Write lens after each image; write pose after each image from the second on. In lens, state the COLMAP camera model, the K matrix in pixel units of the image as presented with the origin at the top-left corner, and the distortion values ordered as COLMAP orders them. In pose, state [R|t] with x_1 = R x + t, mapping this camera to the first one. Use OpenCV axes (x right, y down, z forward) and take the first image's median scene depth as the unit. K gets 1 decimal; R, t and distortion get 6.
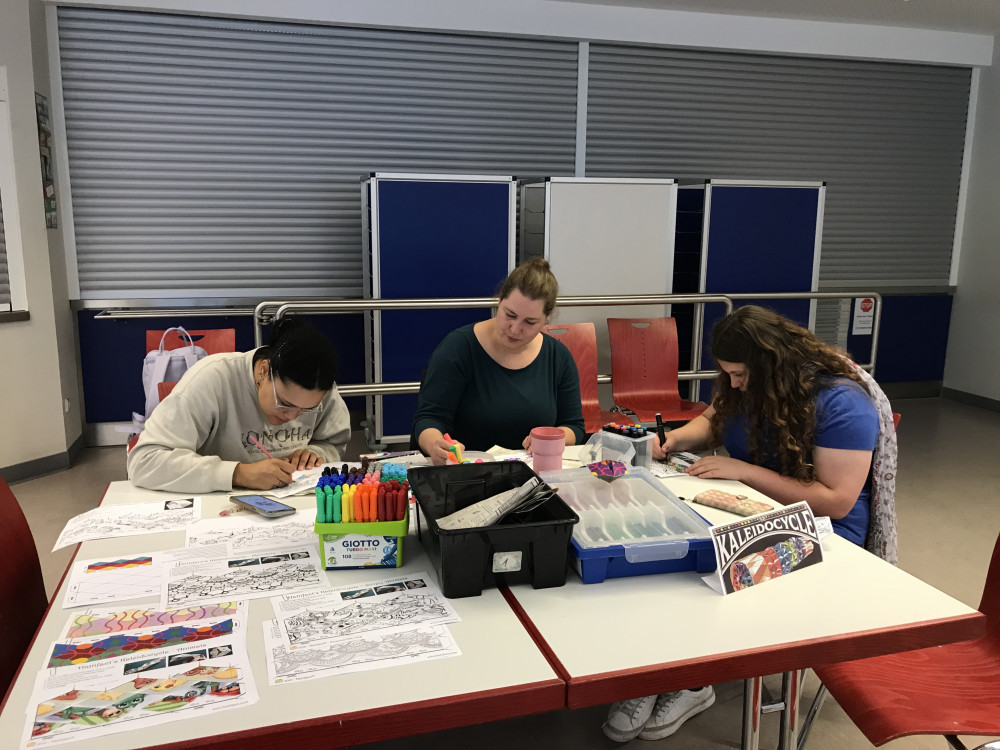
lens RADIAL K [[827.0, 0, 500.0], [0, 827.0, 375.0], [0, 0, 1]] dist [0.009204, 0.004725]
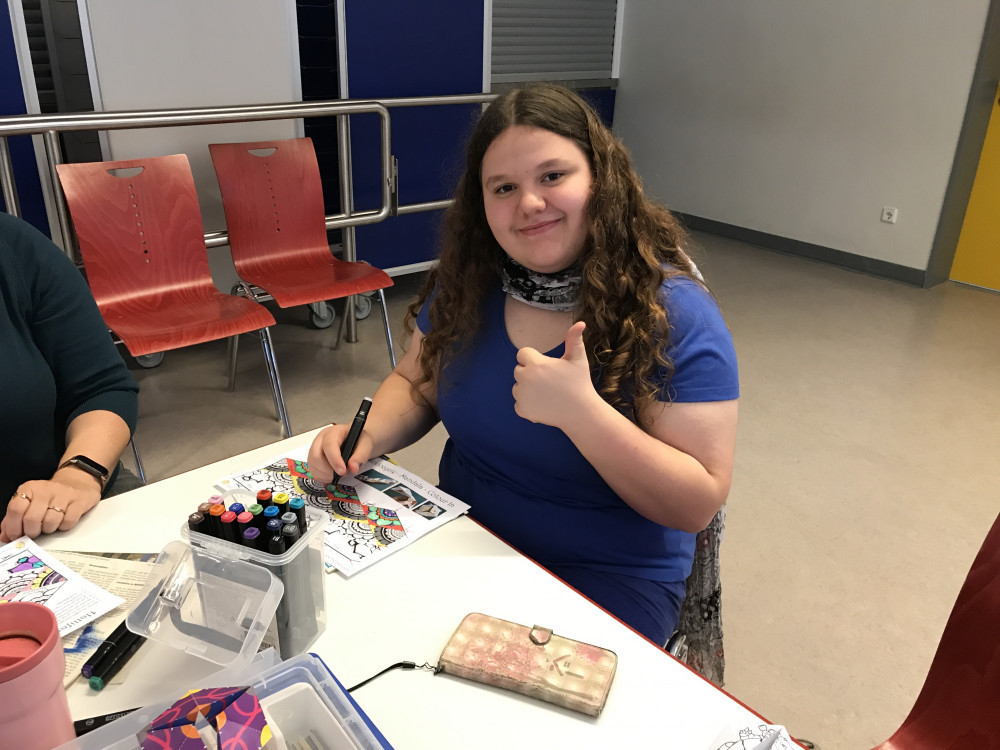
lens RADIAL K [[842.4, 0, 477.6], [0, 842.4, 374.0], [0, 0, 1]] dist [0.085538, 0.001129]
pose [[0.919277, -0.150367, 0.363758, 0.050026], [0.066698, 0.970298, 0.232535, -0.033970], [-0.387920, -0.189502, 0.902002, 0.263258]]
